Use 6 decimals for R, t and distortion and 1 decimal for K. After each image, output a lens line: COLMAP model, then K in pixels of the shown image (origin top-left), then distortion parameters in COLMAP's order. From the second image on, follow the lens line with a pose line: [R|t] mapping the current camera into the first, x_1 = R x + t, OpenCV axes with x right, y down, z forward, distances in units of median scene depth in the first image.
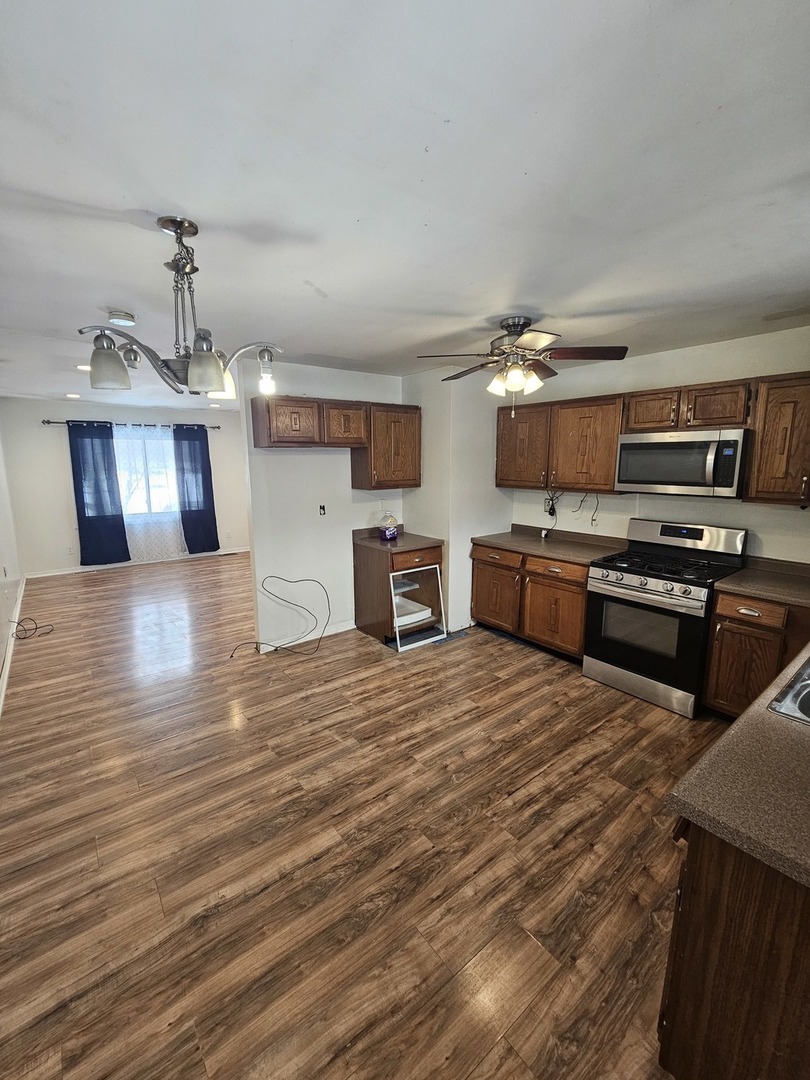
lens RADIAL K [[457.1, 0, 399.6], [0, 457.1, 542.0], [0, 0, 1]] dist [0.008800, -0.000168]
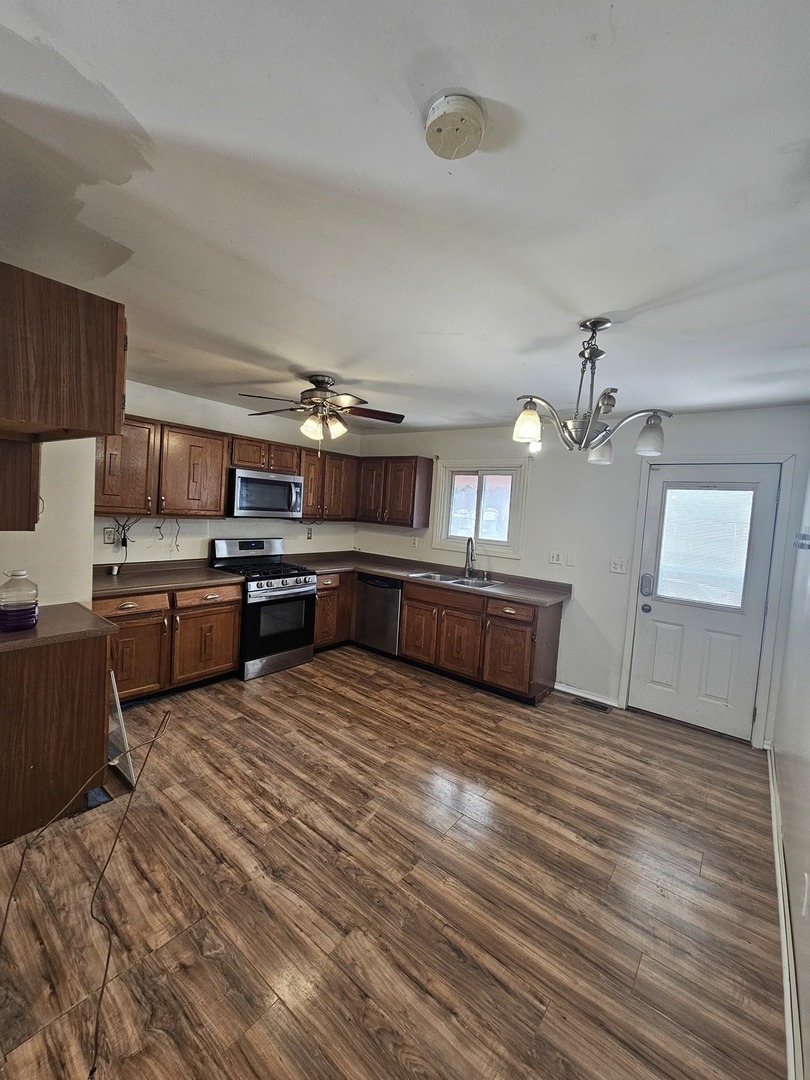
lens RADIAL K [[438.0, 0, 405.0], [0, 438.0, 540.0], [0, 0, 1]] dist [0.001324, -0.000084]
pose [[-0.251018, -0.084705, 0.964269, -0.853993], [0.112176, 0.986907, 0.115895, -0.157029], [-0.961461, 0.137260, -0.238229, 1.016212]]
